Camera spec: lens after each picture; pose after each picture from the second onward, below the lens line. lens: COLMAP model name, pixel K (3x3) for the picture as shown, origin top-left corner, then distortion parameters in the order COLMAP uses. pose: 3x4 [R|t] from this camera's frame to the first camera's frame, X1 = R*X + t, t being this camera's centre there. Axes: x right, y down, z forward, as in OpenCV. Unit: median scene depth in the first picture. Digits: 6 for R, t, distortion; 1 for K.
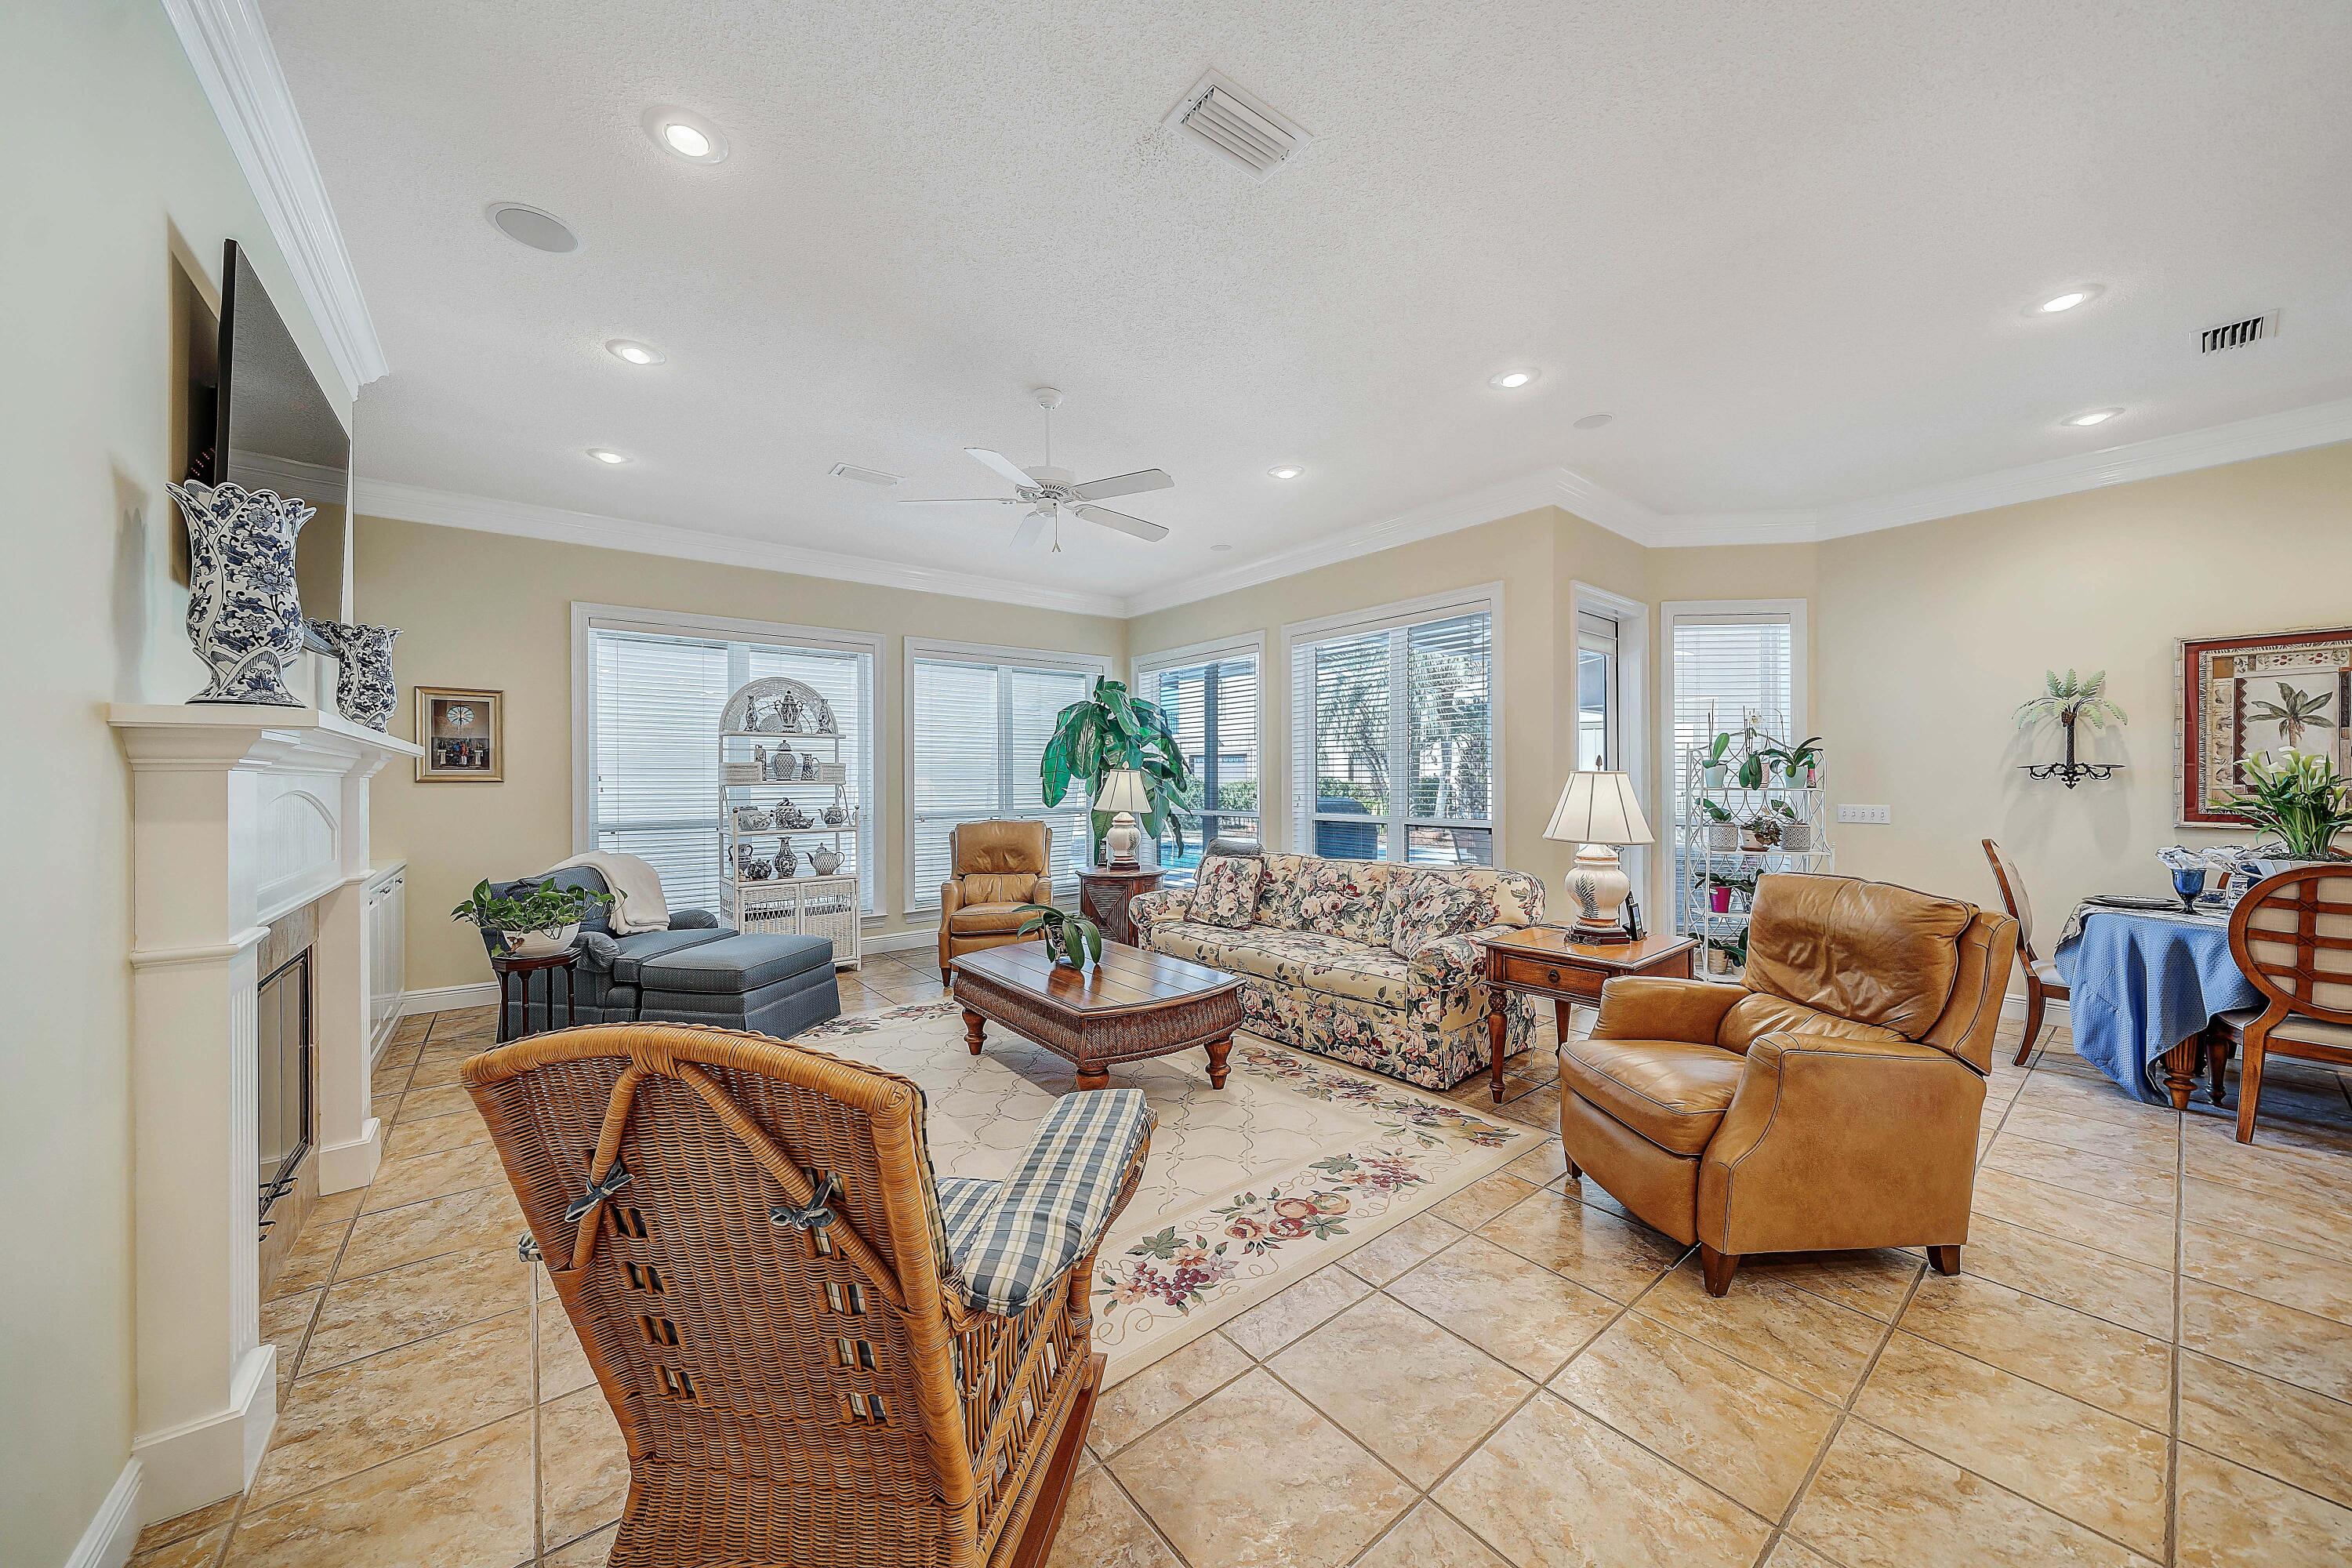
lens RADIAL K [[814.8, 0, 1166.3], [0, 814.8, 783.9], [0, 0, 1]] dist [-0.000497, -0.000115]
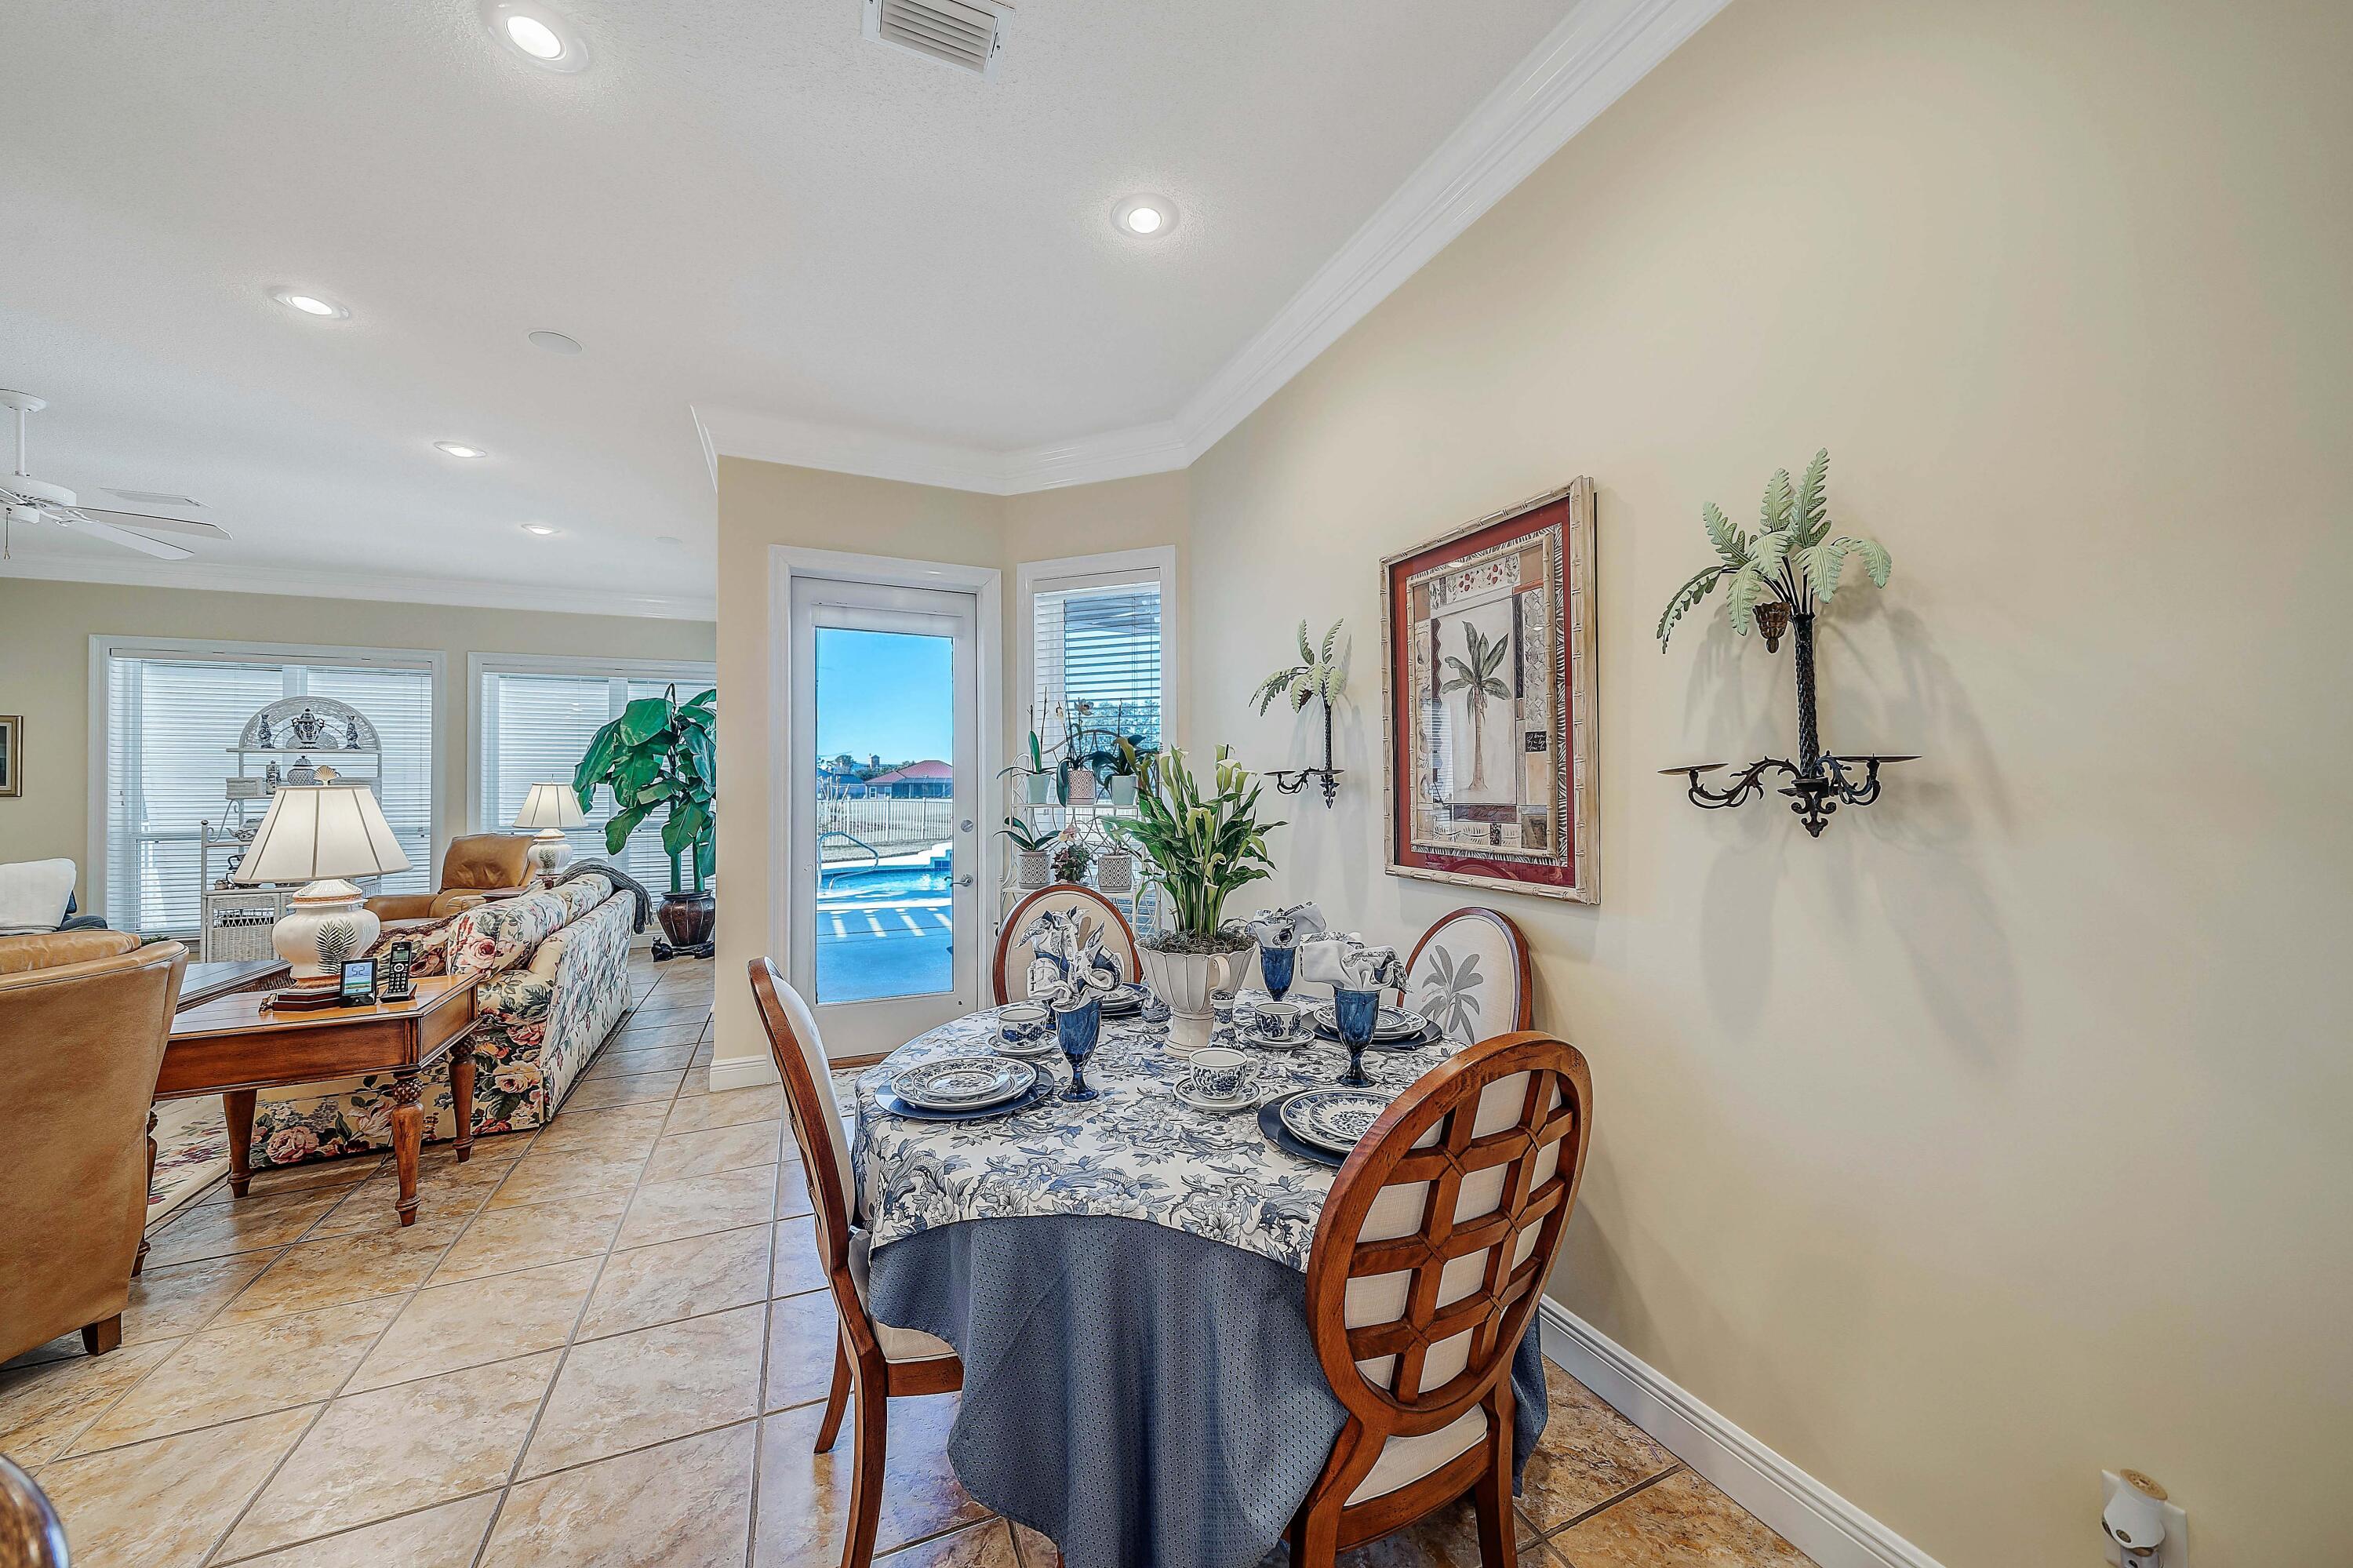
lens RADIAL K [[815.1, 0, 1166.8], [0, 815.1, 783.9], [0, 0, 1]] dist [-0.000497, -0.000115]
pose [[0.965607, -0.003185, -0.259985, 1.058861], [-0.000431, 0.999904, -0.013850, -0.003705], [0.260004, 0.013485, 0.965513, 0.323798]]
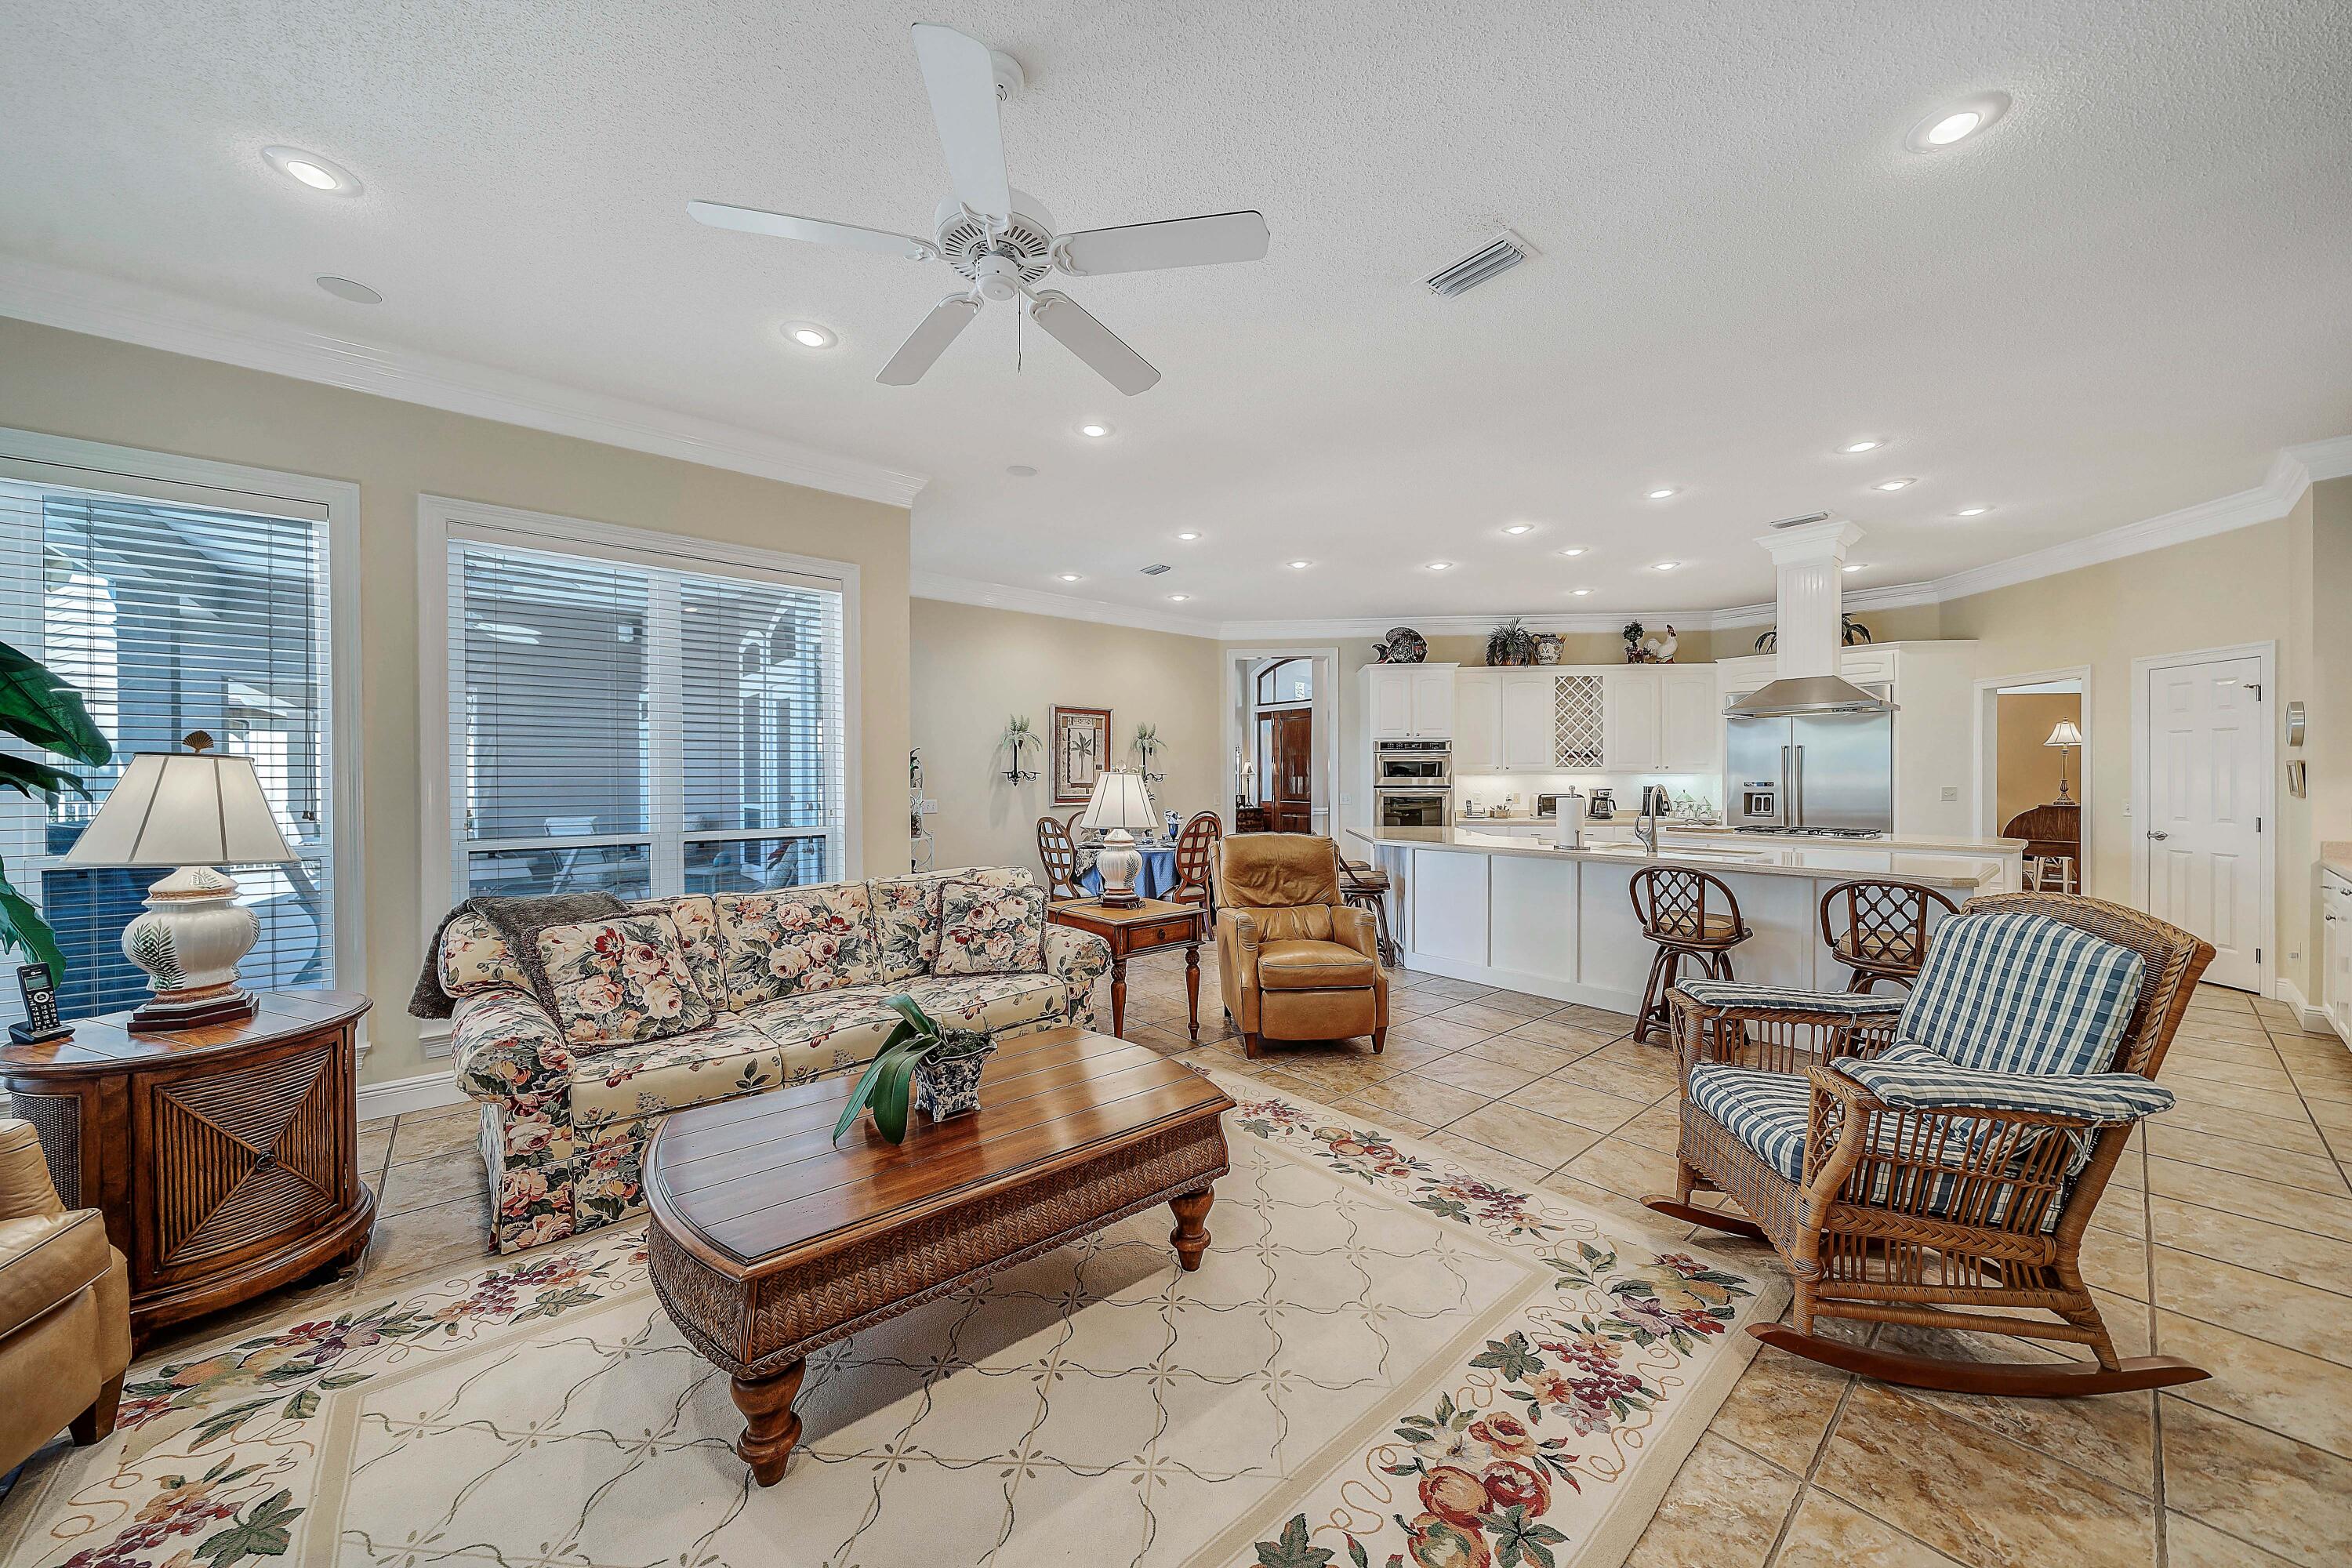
lens RADIAL K [[814.8, 0, 1166.3], [0, 814.8, 783.9], [0, 0, 1]] dist [-0.000497, -0.000115]
pose [[-0.035812, -0.003869, 0.999351, -0.528575], [0.005658, 0.999976, 0.004074, -0.002638], [-0.999343, 0.005801, -0.035789, 0.690313]]
